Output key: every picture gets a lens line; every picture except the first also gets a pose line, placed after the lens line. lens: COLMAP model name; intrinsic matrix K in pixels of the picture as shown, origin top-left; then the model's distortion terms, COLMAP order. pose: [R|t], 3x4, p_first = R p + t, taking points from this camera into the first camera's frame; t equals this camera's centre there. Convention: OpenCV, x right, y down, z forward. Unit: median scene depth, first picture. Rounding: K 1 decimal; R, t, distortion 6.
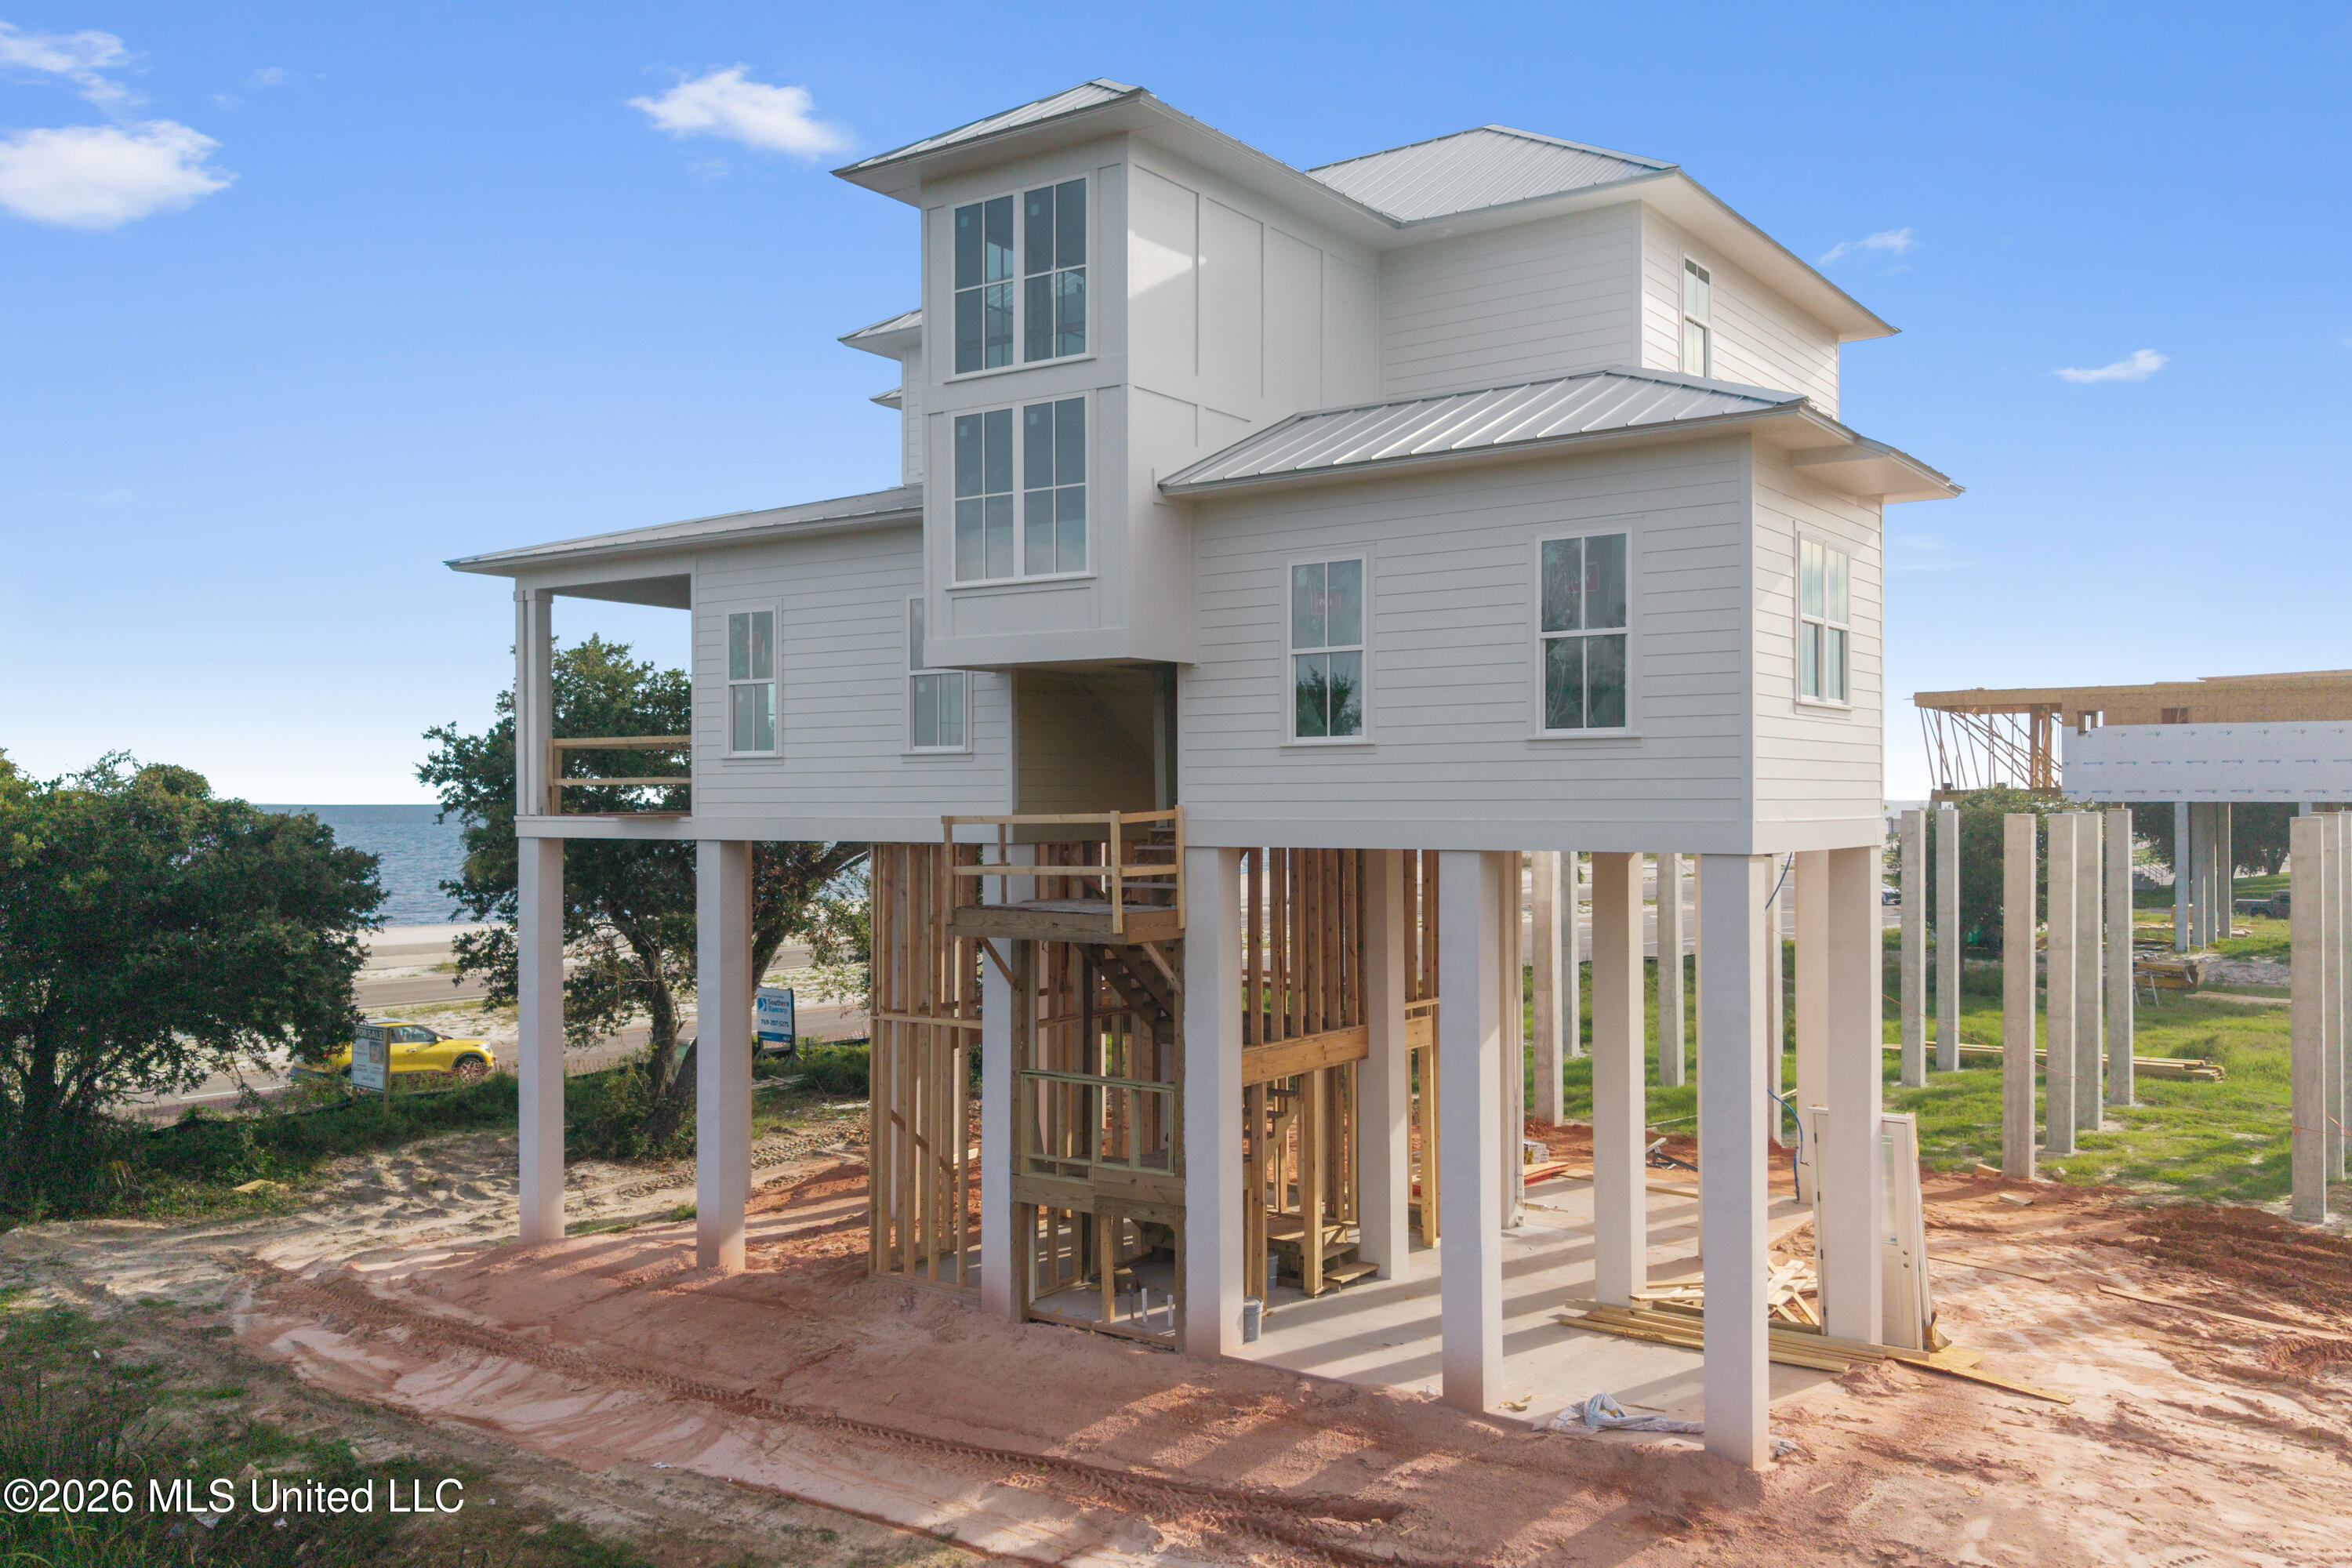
lens RADIAL K [[1857.7, 0, 1189.4], [0, 1857.7, 812.3], [0, 0, 1]] dist [0.022911, -0.030314]
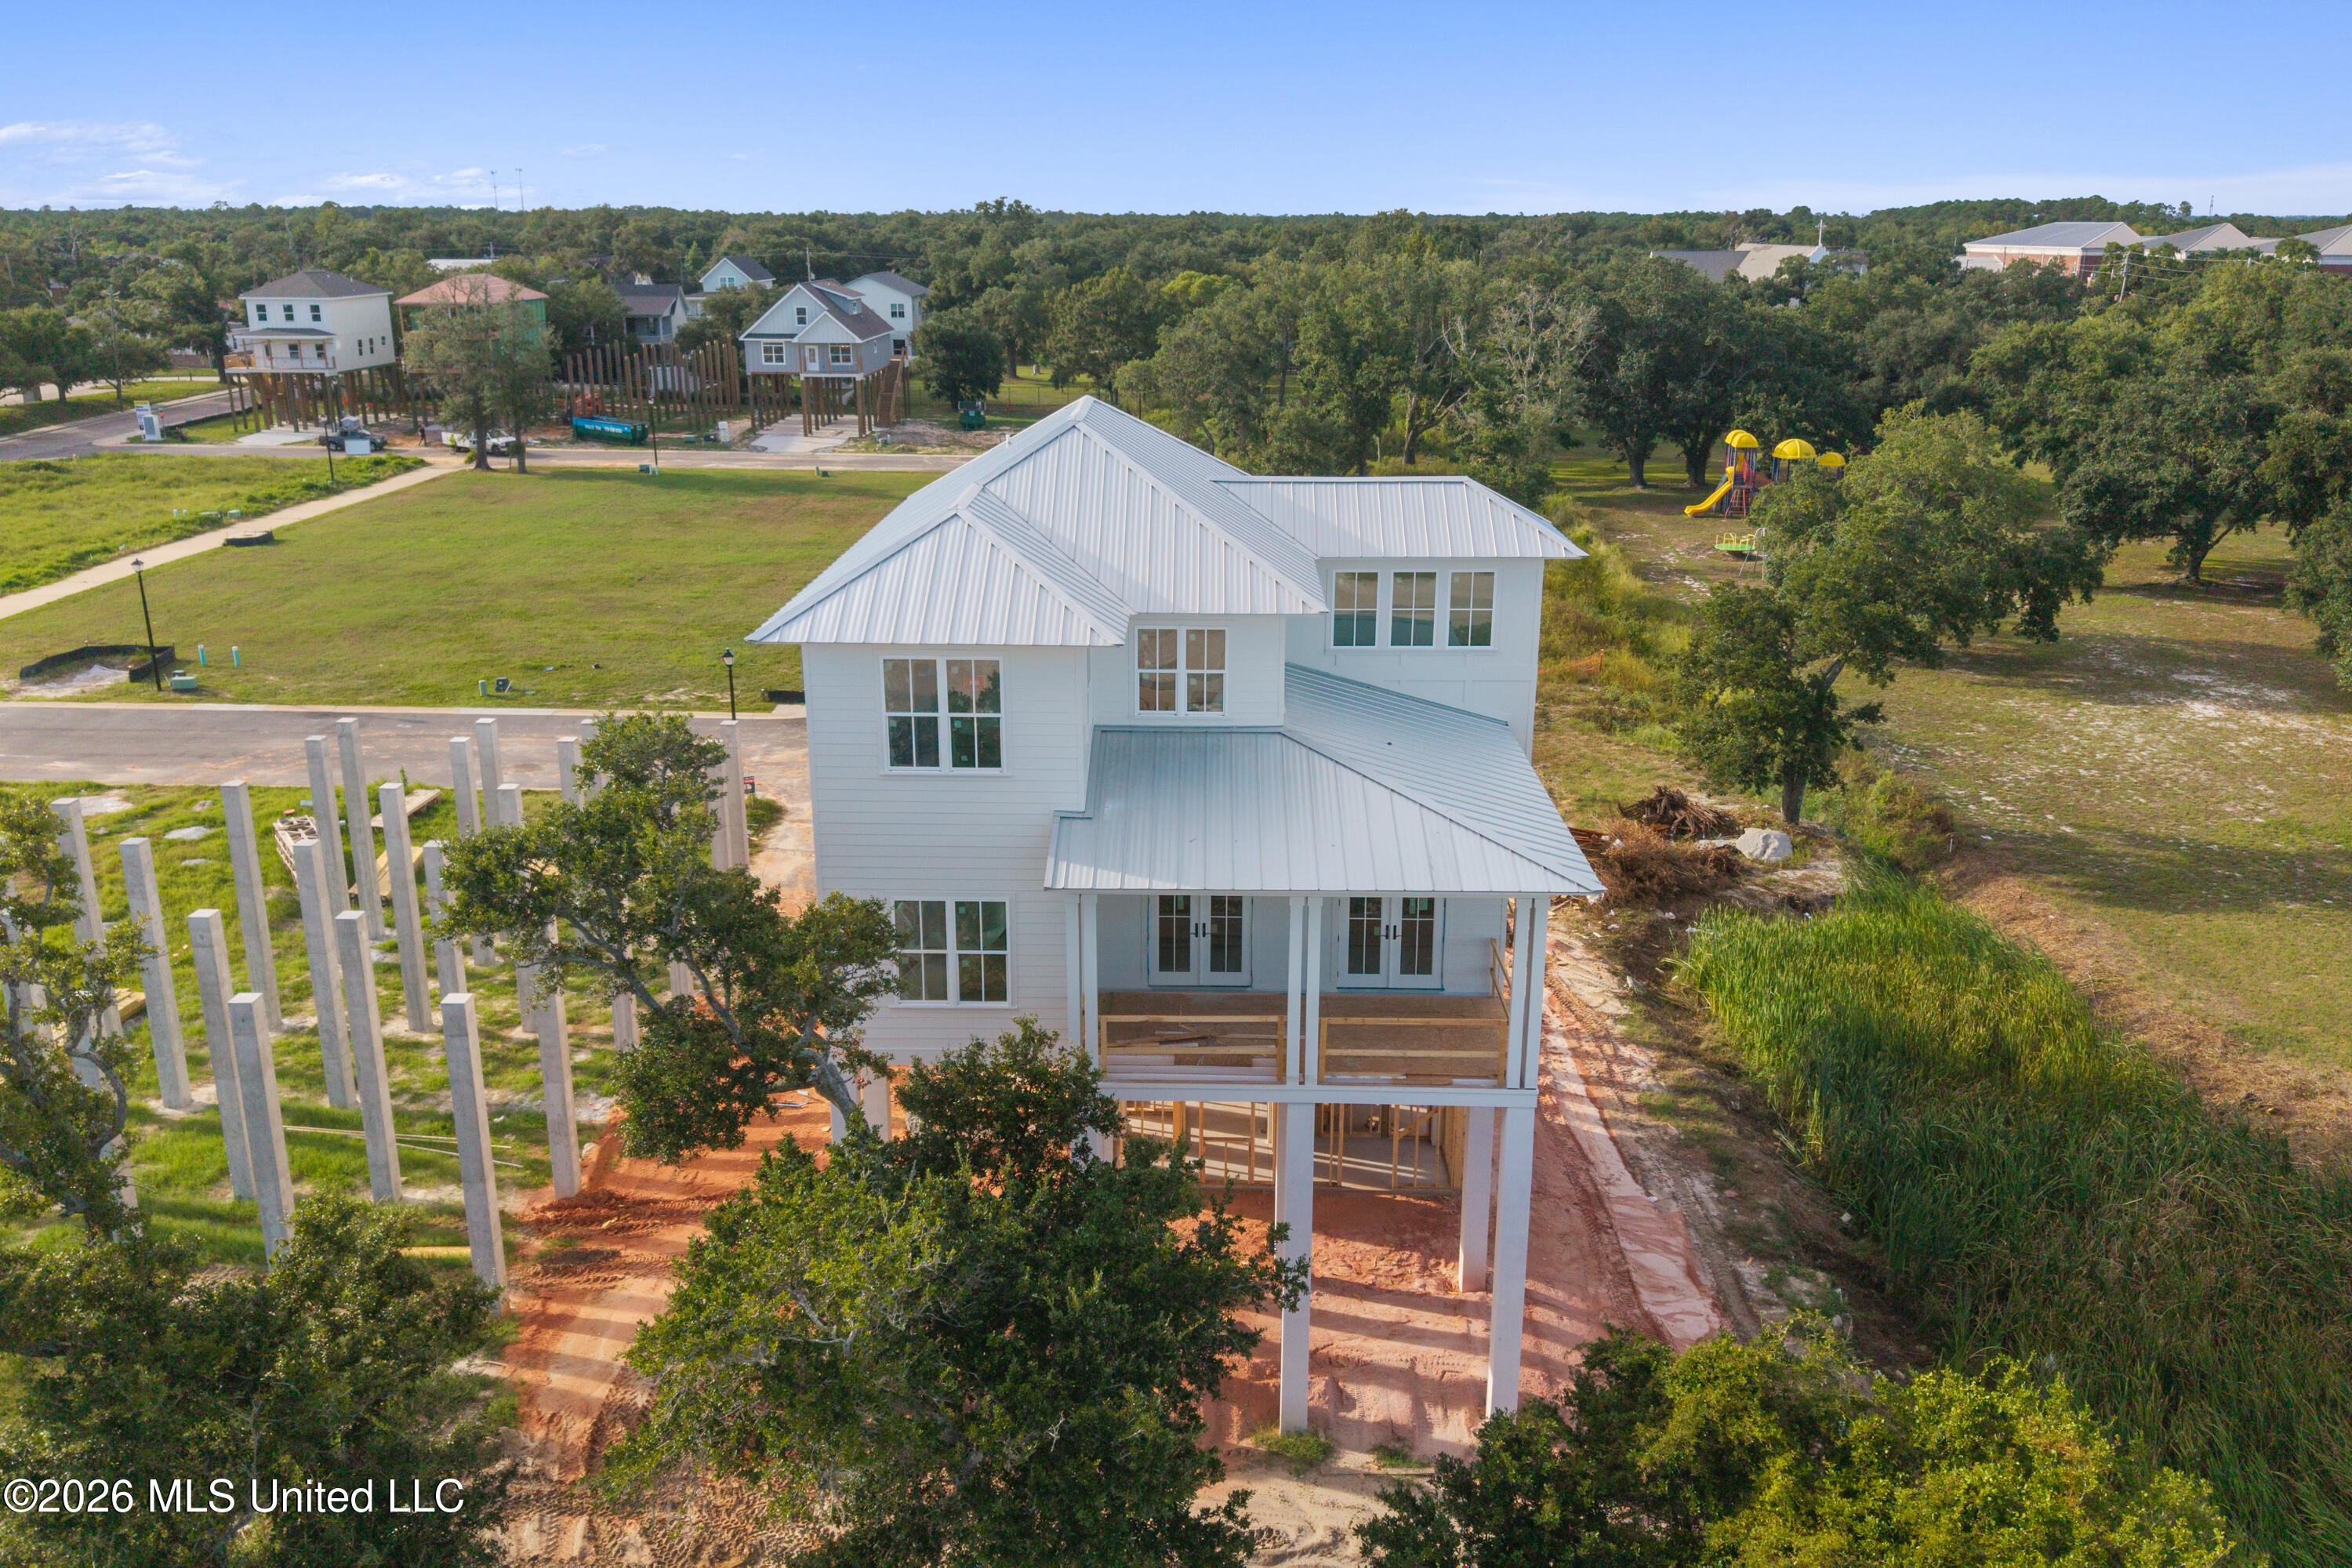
lens RADIAL K [[1857.7, 0, 1167.1], [0, 1857.7, 779.8], [0, 0, 1]] dist [0.022911, -0.030314]
pose [[-0.550693, -0.237874, 0.800096, -1.486722], [0.007883, 0.957009, 0.289950, -0.682988], [-0.834671, 0.165980, -0.525143, 2.385017]]
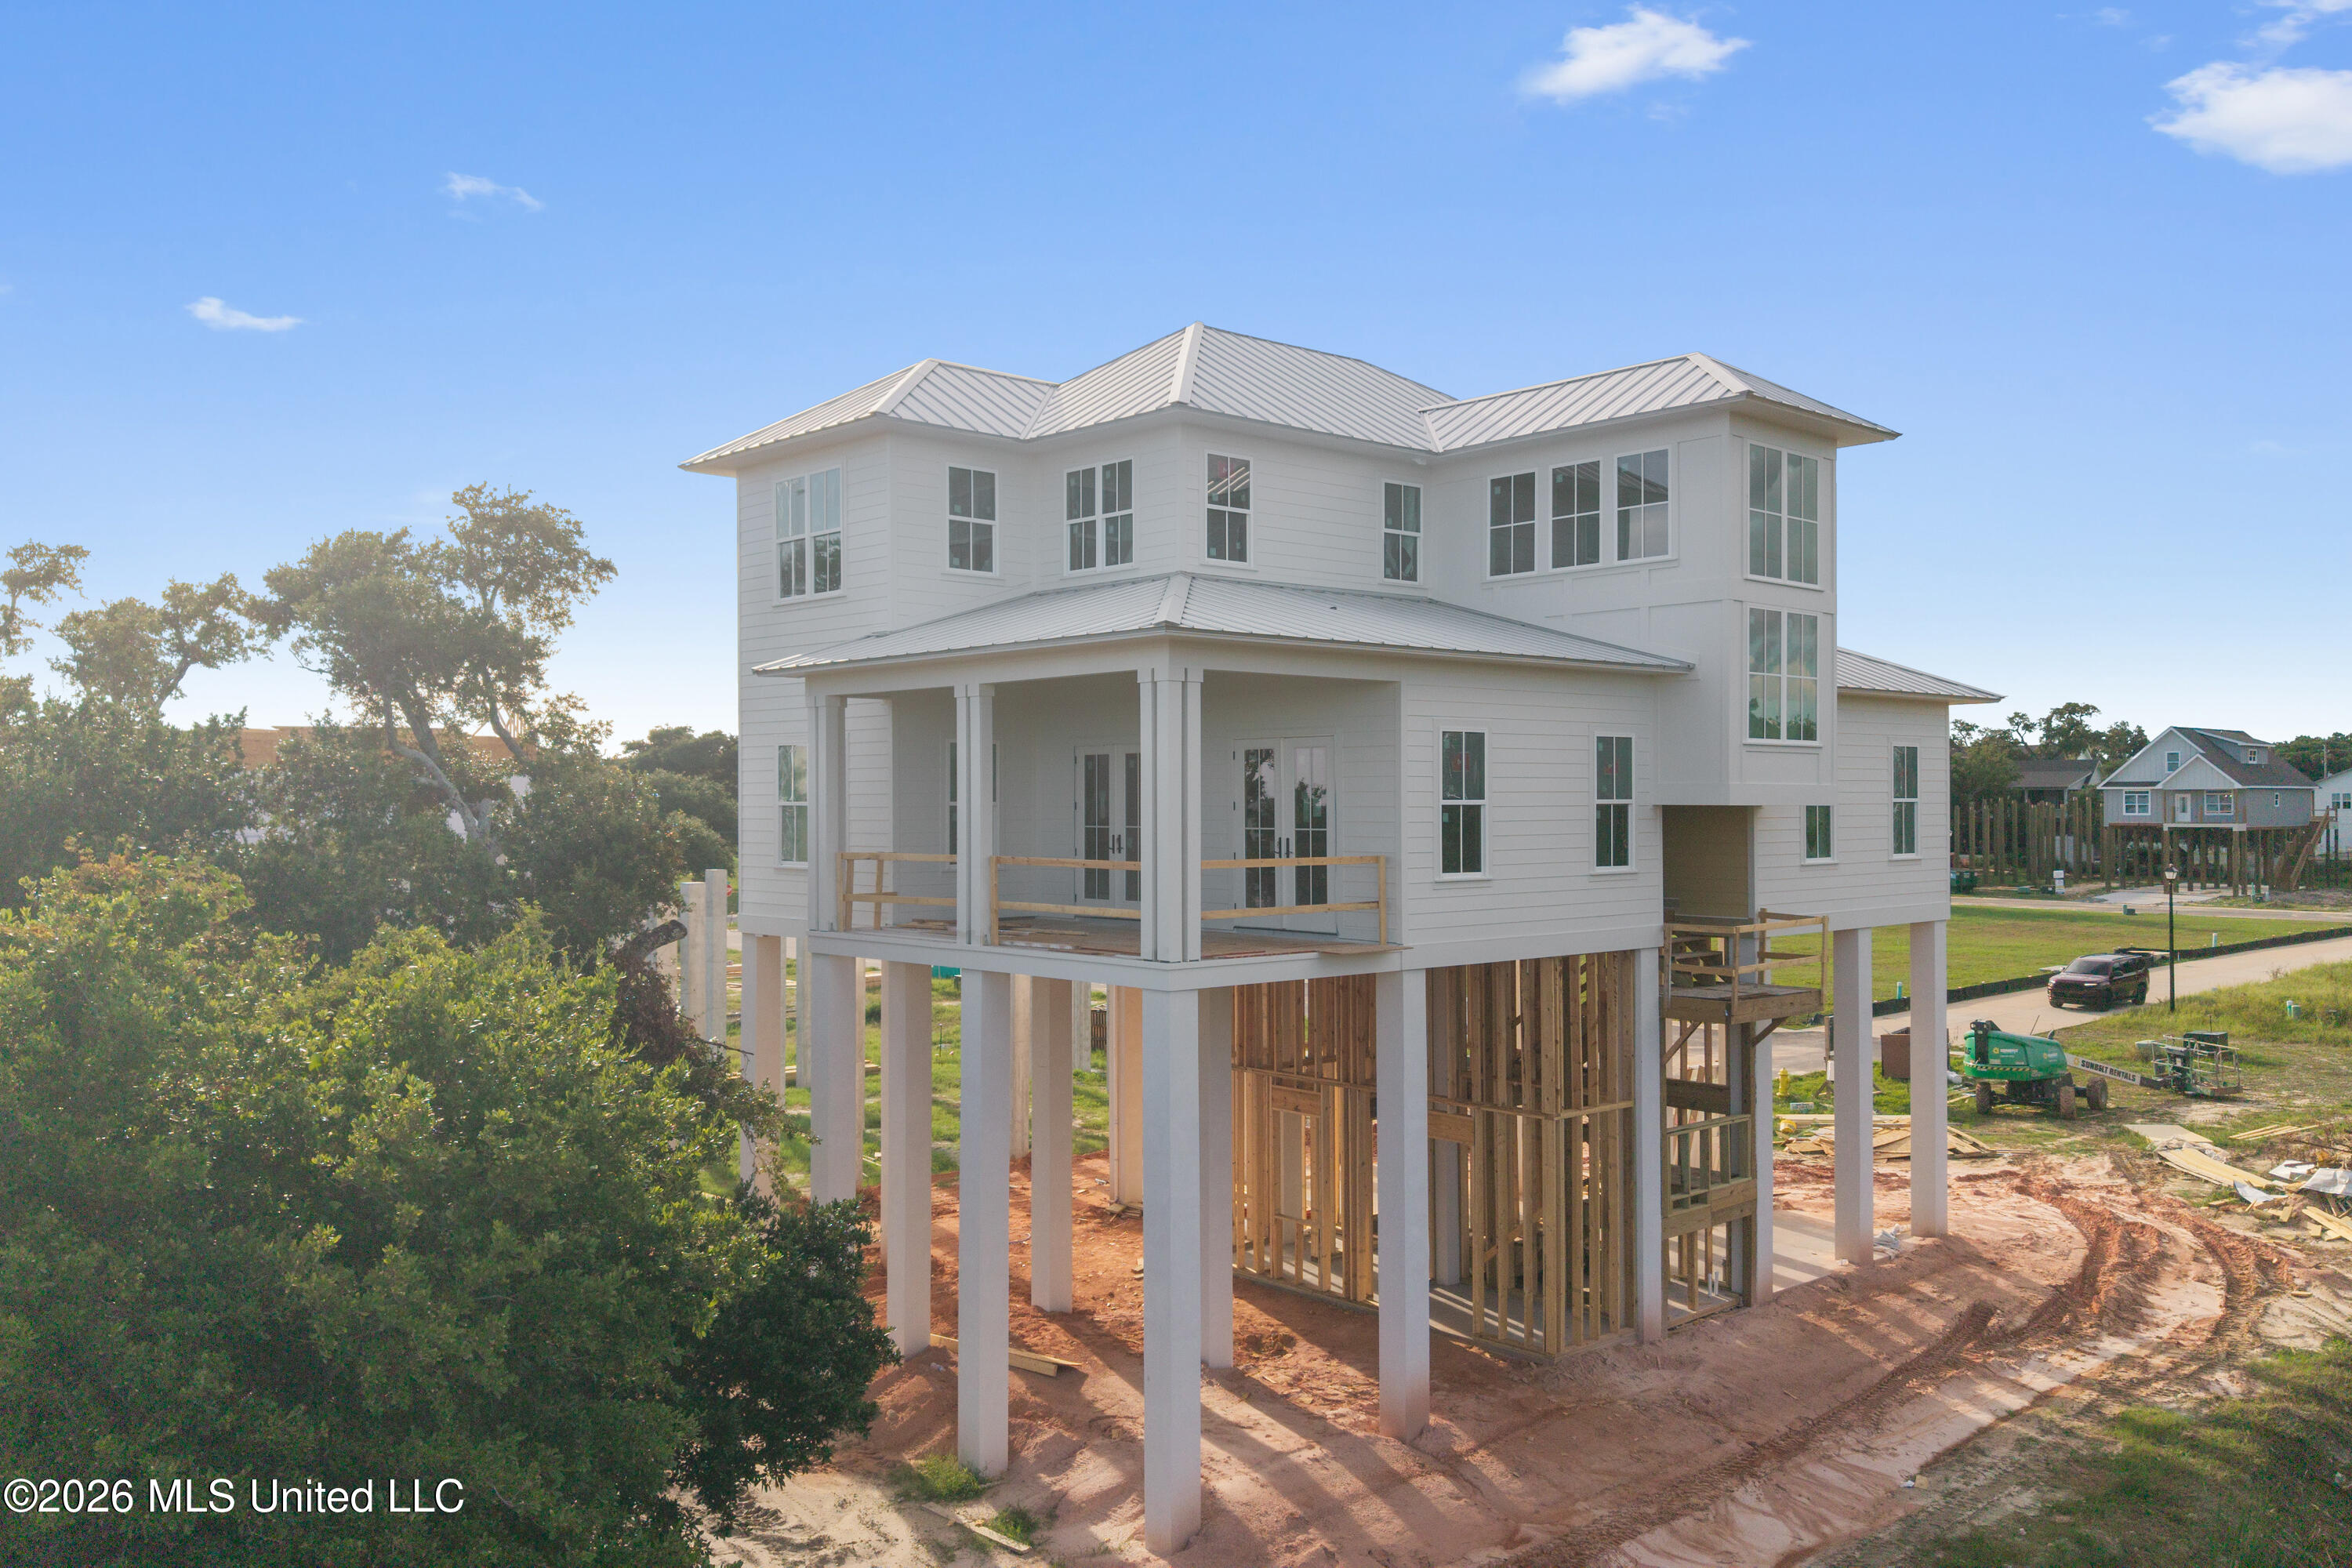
lens RADIAL K [[1857.7, 0, 1165.6], [0, 1857.7, 806.4], [0, 0, 1]] dist [0.022911, -0.030314]
pose [[0.228524, -0.001358, 0.973537, -1.500911], [0.011685, 0.999931, -0.001348, -0.084615], [-0.973468, 0.011684, 0.228524, 1.143120]]
